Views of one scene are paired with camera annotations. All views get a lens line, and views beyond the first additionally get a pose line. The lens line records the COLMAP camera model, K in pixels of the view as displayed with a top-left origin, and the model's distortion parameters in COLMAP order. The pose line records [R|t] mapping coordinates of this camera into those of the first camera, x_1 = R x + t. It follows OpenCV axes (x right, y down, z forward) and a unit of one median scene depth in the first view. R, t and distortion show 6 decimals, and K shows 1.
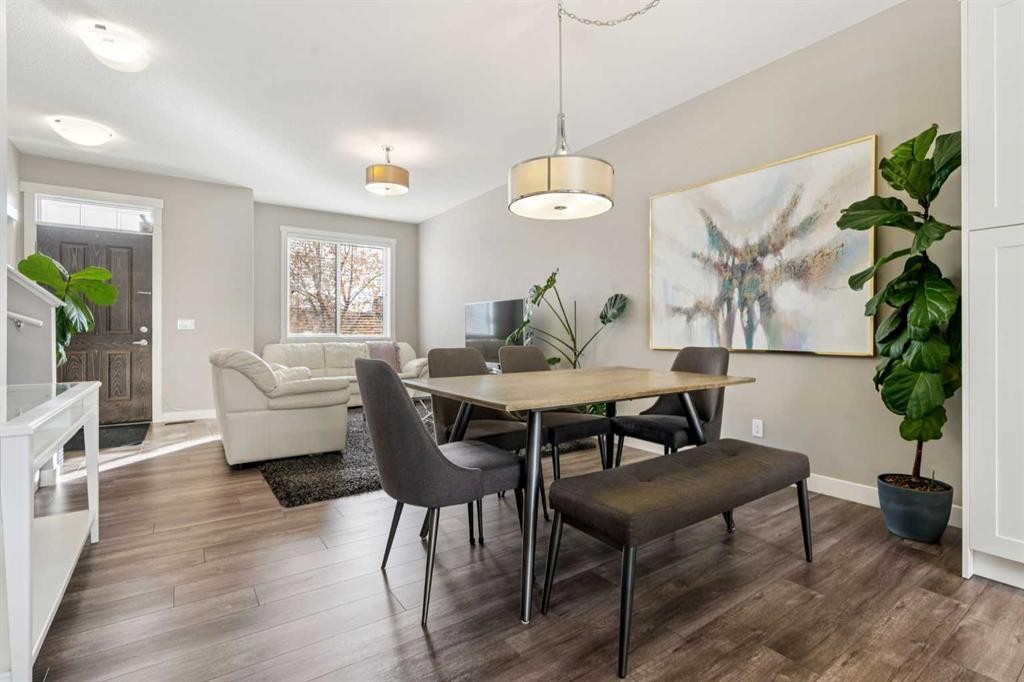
lens RADIAL K [[478.3, 0, 512.0], [0, 478.3, 341.0], [0, 0, 1]] dist [-0.003700, -0.000311]
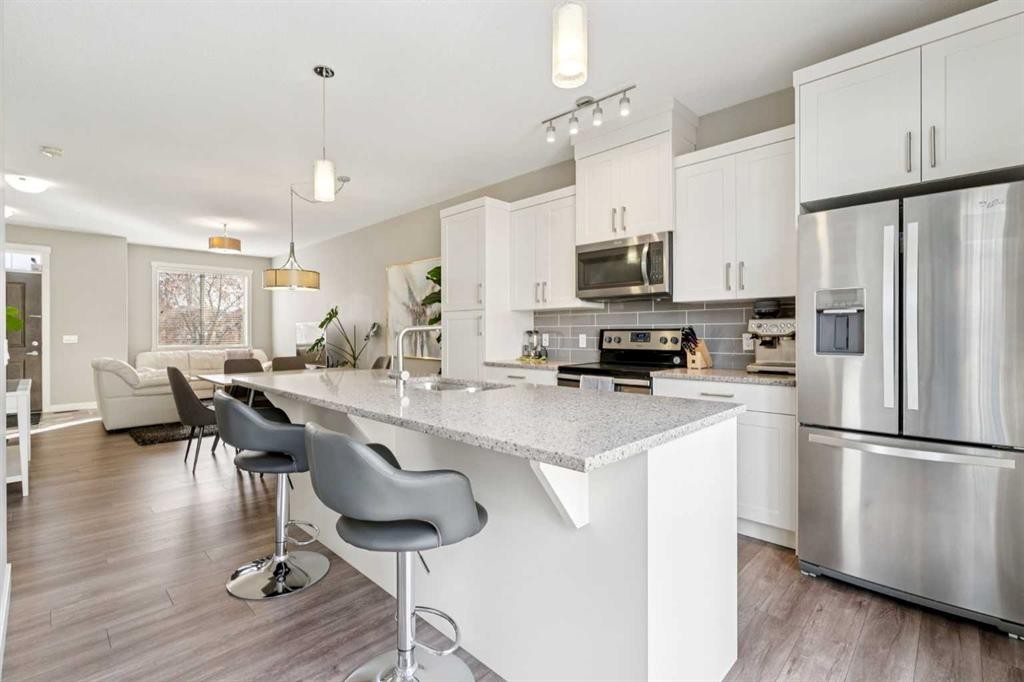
lens RADIAL K [[467.9, 0, 509.1], [0, 467.9, 340.4], [0, 0, 1]] dist [-0.001021, 0.000245]
pose [[0.984898, -0.003561, 0.173101, 0.424810], [0.003344, 0.999993, 0.001548, -0.040156], [-0.173105, -0.000946, 0.984903, -0.708519]]
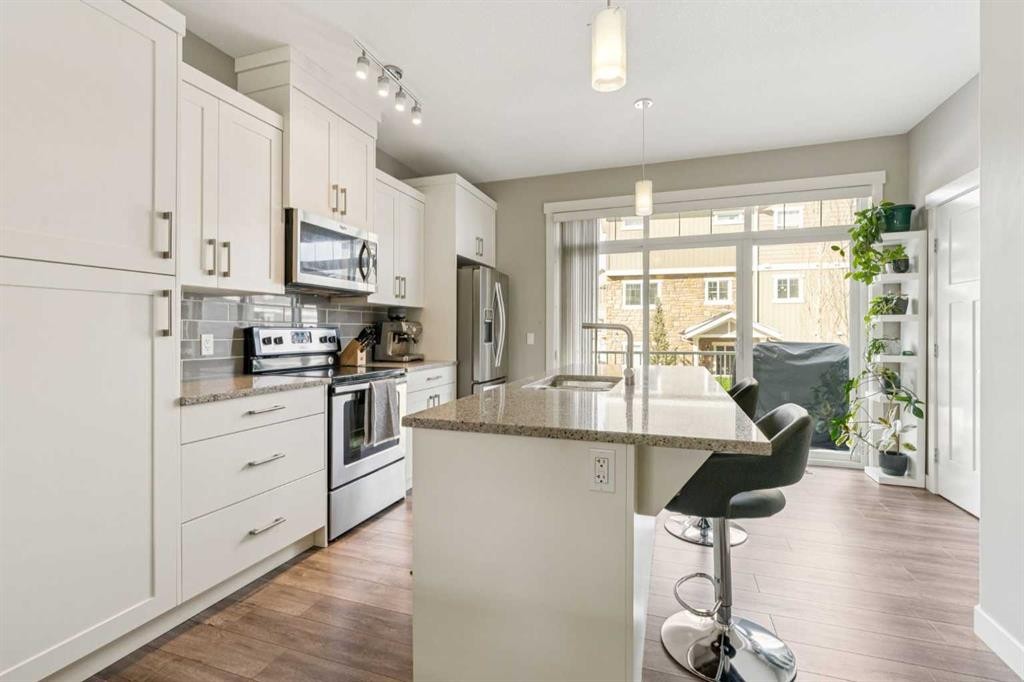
lens RADIAL K [[474.5, 0, 509.7], [0, 474.5, 332.7], [0, 0, 1]] dist [-0.000766, 0.000397]
pose [[-0.584073, 0.003118, 0.811695, -0.008804], [0.015600, 0.999851, 0.007384, -0.051891], [-0.811551, 0.016976, -0.584035, 0.354359]]
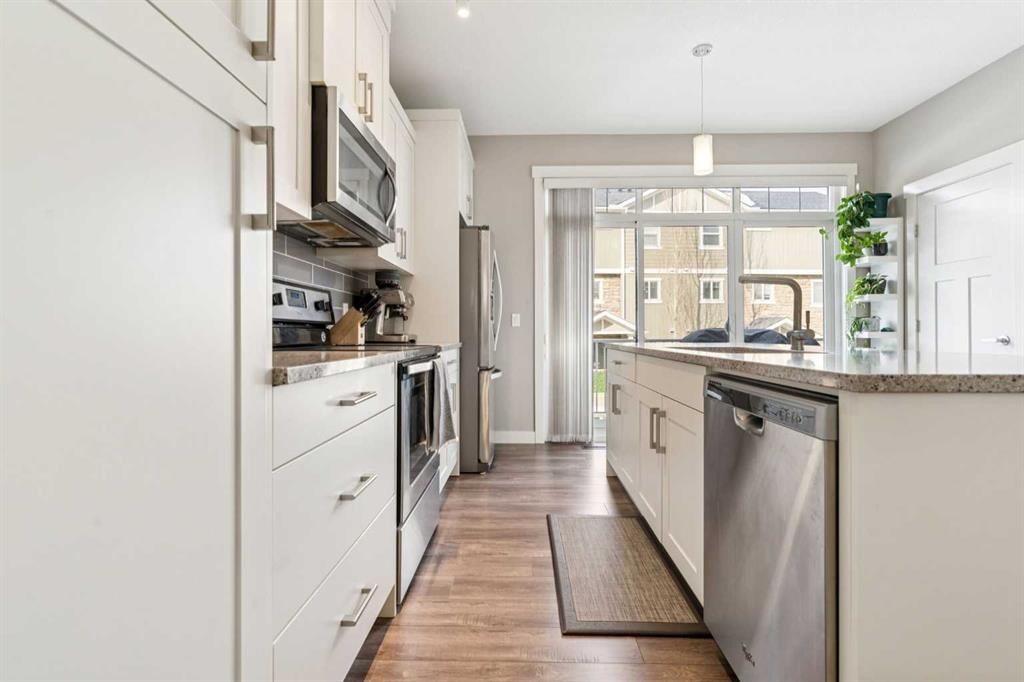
lens RADIAL K [[470.2, 0, 516.9], [0, 470.2, 329.7], [0, 0, 1]] dist [-0.000616, 0.000003]
pose [[-0.811571, 0.010566, 0.584158, 0.342004], [0.014596, 0.999891, 0.002193, -0.006754], [-0.584072, 0.010306, -0.811637, 0.454073]]
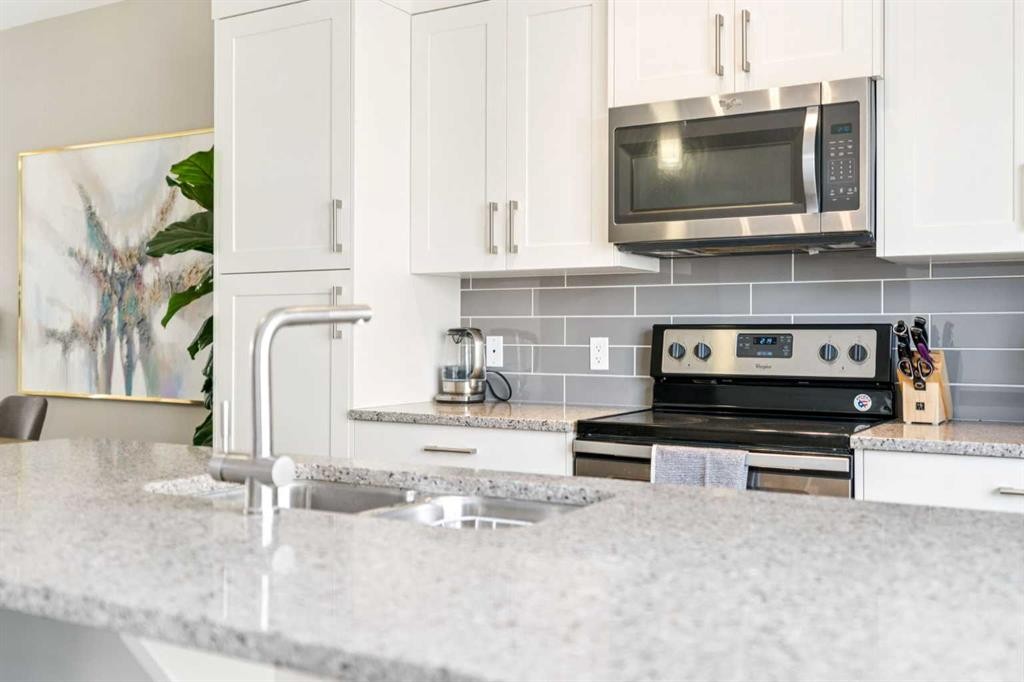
lens RADIAL K [[1041.8, 0, 506.4], [0, 1041.8, 326.0], [0, 0, 1]] dist [0.041206, 0.002962]
pose [[0.917154, 0.007356, 0.398465, 0.324140], [0.001559, 0.999756, -0.022046, -0.041454], [-0.398530, 0.020841, 0.916918, -0.513195]]
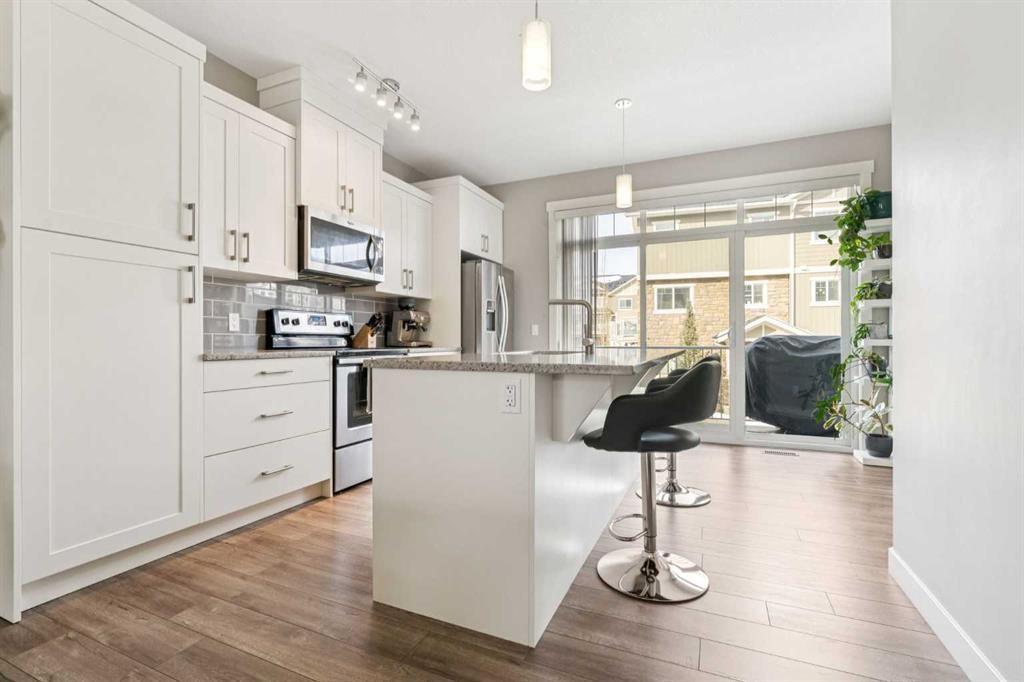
lens RADIAL K [[467.9, 0, 509.1], [0, 467.9, 340.4], [0, 0, 1]] dist [-0.001021, 0.000245]
pose [[-0.512505, 0.004973, 0.858670, -0.118840], [0.016578, 0.999854, 0.004104, -0.002851], [-0.858524, 0.016339, -0.512512, 0.317156]]
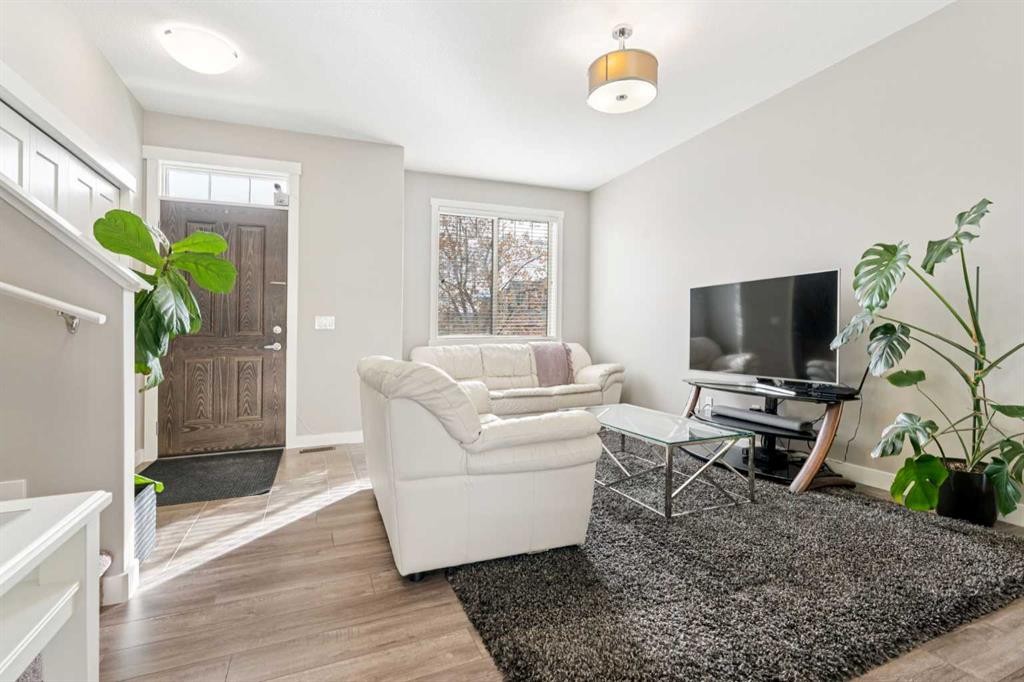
lens RADIAL K [[470.7, 0, 509.5], [0, 470.7, 323.4], [0, 0, 1]] dist [-0.008700, 0.000023]
pose [[0.976895, -0.013347, -0.213305, -0.308698], [0.006217, 0.999400, -0.034066, -0.007571], [0.213632, 0.031953, 0.976392, 0.431817]]
